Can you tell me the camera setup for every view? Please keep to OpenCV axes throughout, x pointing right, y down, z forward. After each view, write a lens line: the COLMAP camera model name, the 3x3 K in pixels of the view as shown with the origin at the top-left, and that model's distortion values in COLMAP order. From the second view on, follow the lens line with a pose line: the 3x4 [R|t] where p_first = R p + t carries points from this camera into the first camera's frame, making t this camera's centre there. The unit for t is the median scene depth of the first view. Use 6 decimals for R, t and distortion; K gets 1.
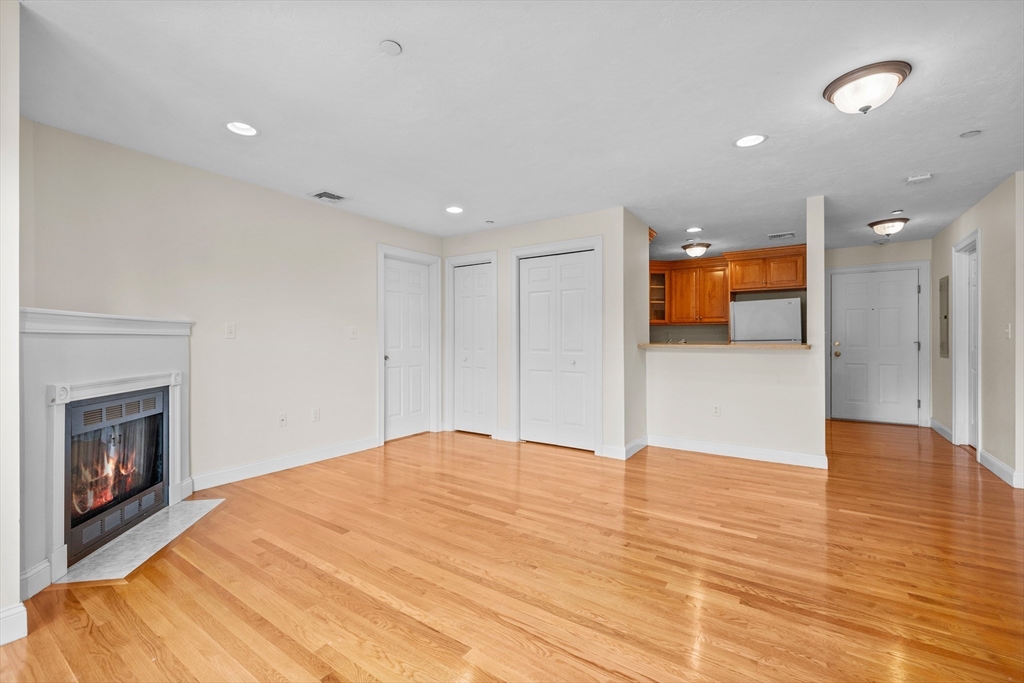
lens RADIAL K [[430.8, 0, 514.9], [0, 430.8, 339.6], [0, 0, 1]] dist [-0.000963, -0.000422]
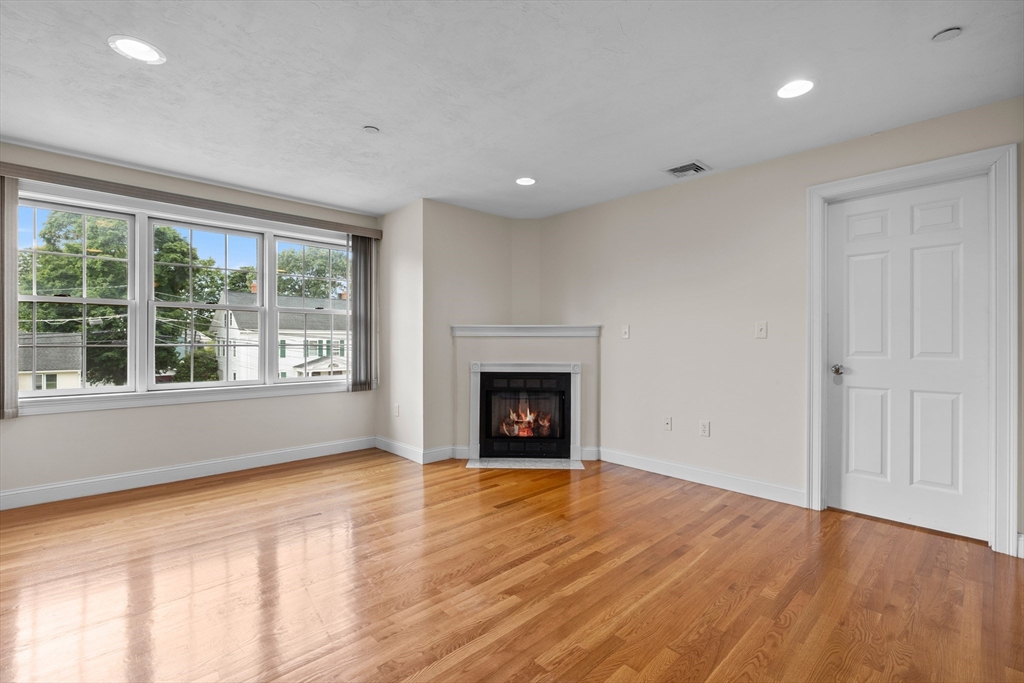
lens RADIAL K [[453.1, 0, 500.2], [0, 453.1, 339.0], [0, 0, 1]] dist [-0.006491, -0.000897]
pose [[-0.222849, -0.002201, -0.974851, 0.659509], [0.001529, 0.999995, -0.002608, 0.001722], [0.974852, -0.002071, -0.222844, 1.082230]]
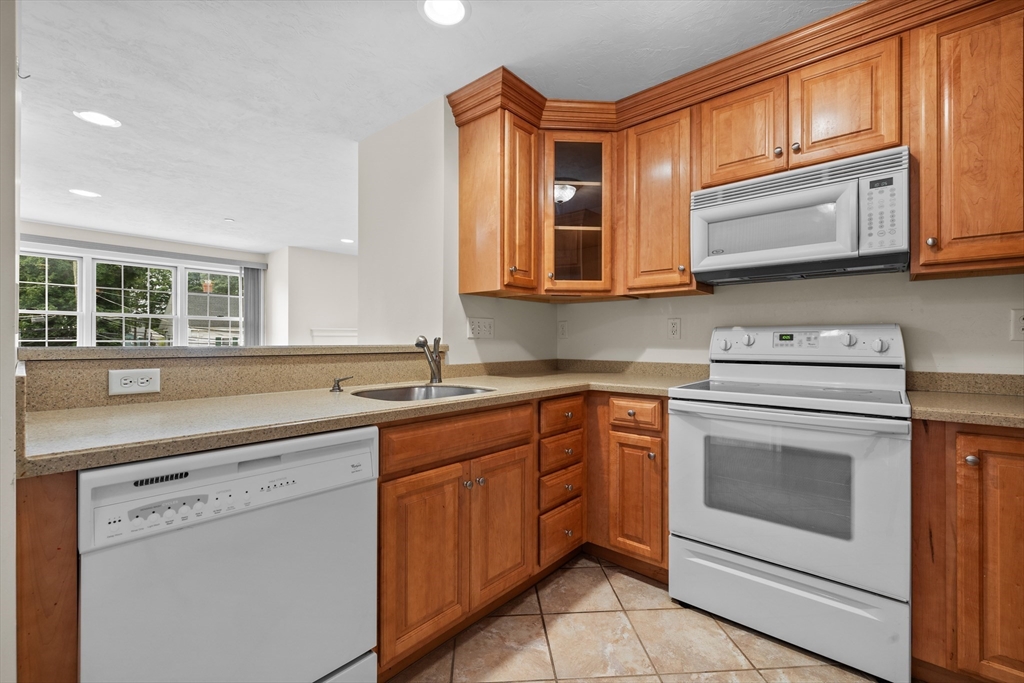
lens RADIAL K [[430.8, 0, 511.5], [0, 430.8, 344.5], [0, 0, 1]] dist [-0.000963, -0.000422]
pose [[-0.116474, 0.010621, -0.993137, 1.258744], [-0.004824, 0.999925, 0.011259, 0.002744], [0.993182, 0.006102, -0.116414, 1.826994]]
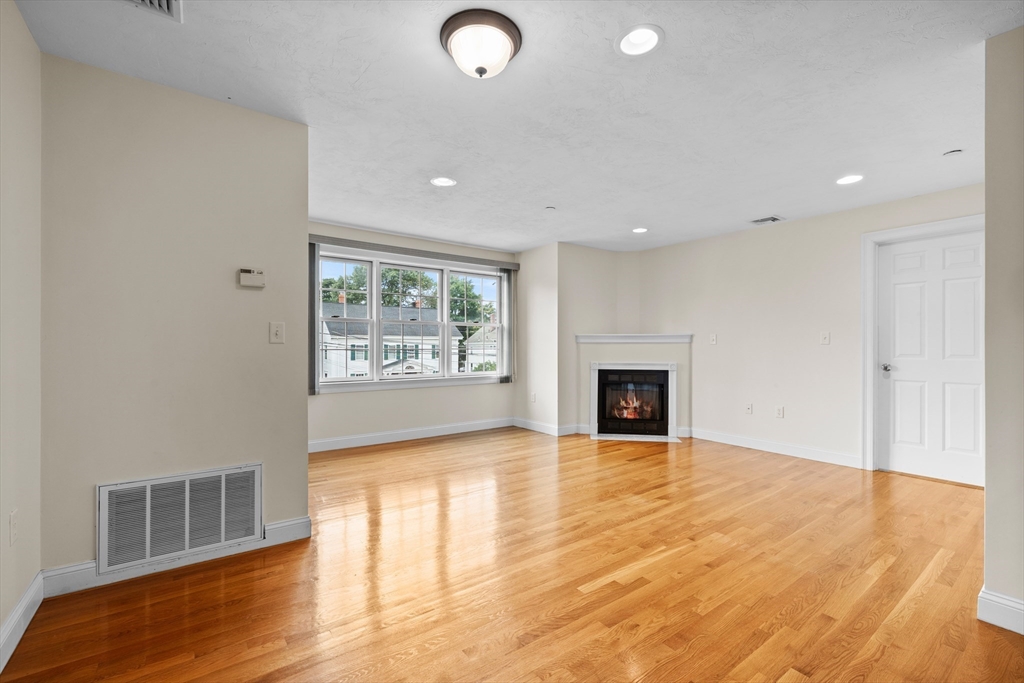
lens RADIAL K [[430.8, 0, 503.5], [0, 430.8, 344.1], [0, 0, 1]] dist [-0.000963, -0.000422]
pose [[-0.337266, -0.000061, -0.941409, 1.133707], [0.001985, 0.999998, -0.000776, -0.003757], [0.941407, -0.002130, -0.337265, 0.938290]]
